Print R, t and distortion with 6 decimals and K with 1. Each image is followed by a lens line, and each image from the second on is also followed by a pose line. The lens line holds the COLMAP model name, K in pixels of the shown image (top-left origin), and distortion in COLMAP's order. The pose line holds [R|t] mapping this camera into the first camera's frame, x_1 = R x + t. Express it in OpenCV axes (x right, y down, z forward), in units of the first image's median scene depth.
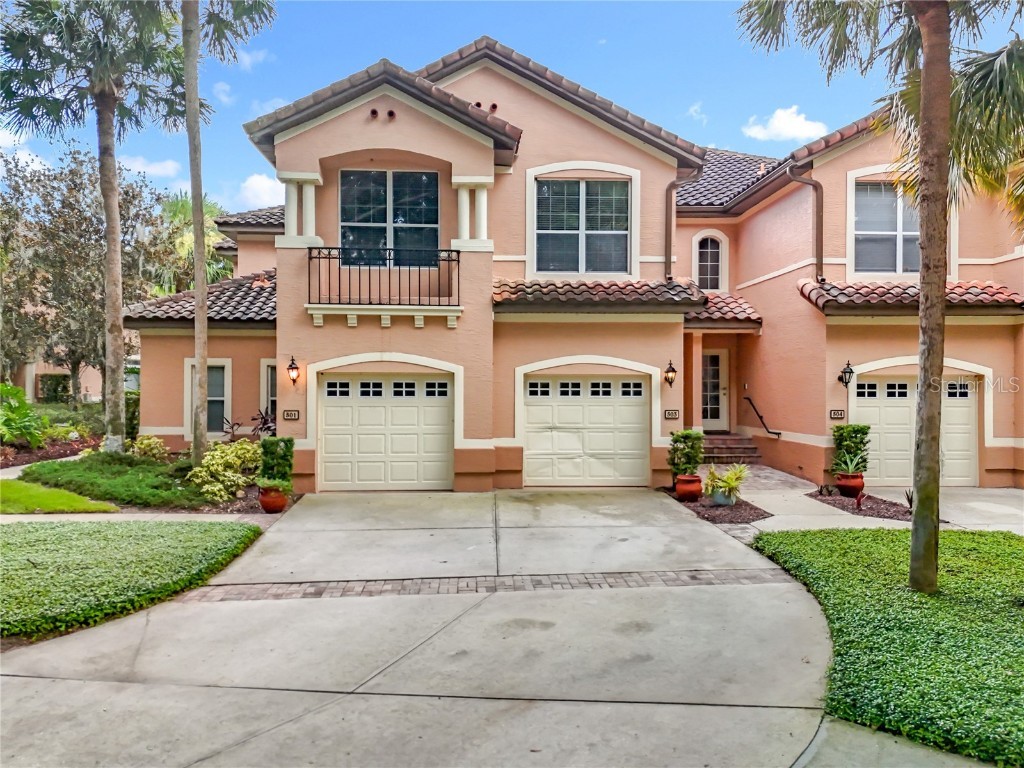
lens RADIAL K [[749.9, 0, 511.6], [0, 749.9, 388.4], [0, 0, 1]] dist [0.077082, -0.085872]
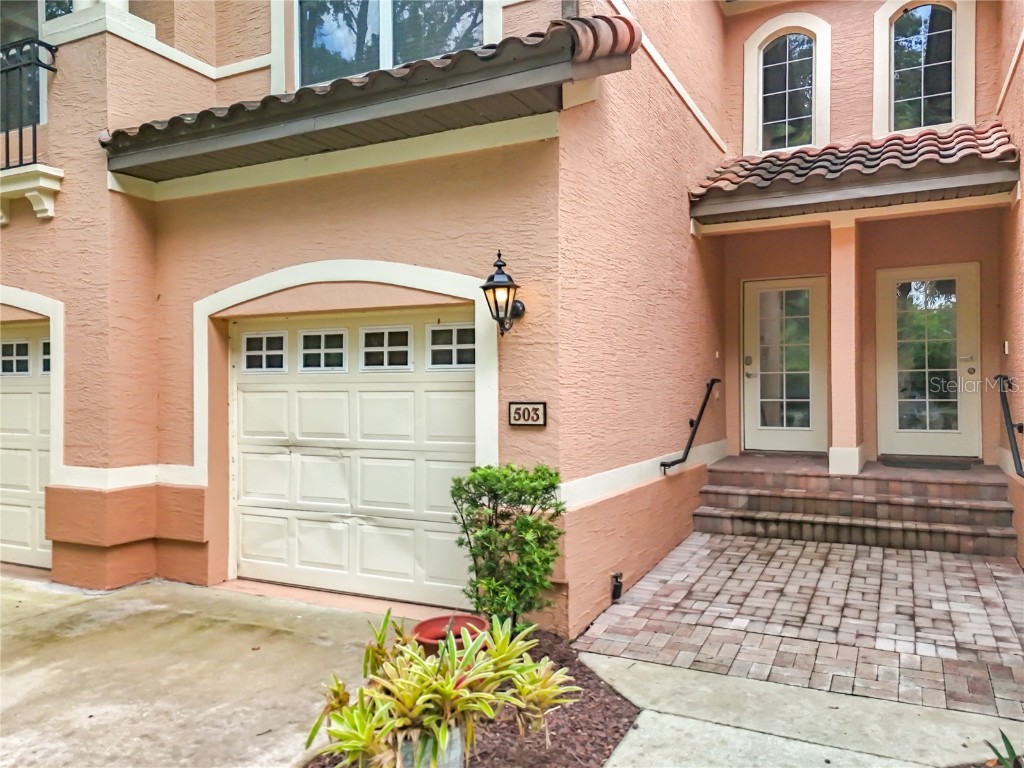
lens RADIAL K [[753.1, 0, 512.0], [0, 753.1, 384.0], [0, 0, 1]] dist [0.037281, 0.003490]
pose [[0.869251, -0.007948, -0.494307, 0.374242], [0.005447, 0.999964, -0.006501, 0.022631], [0.494341, 0.002958, 0.869263, 0.700532]]
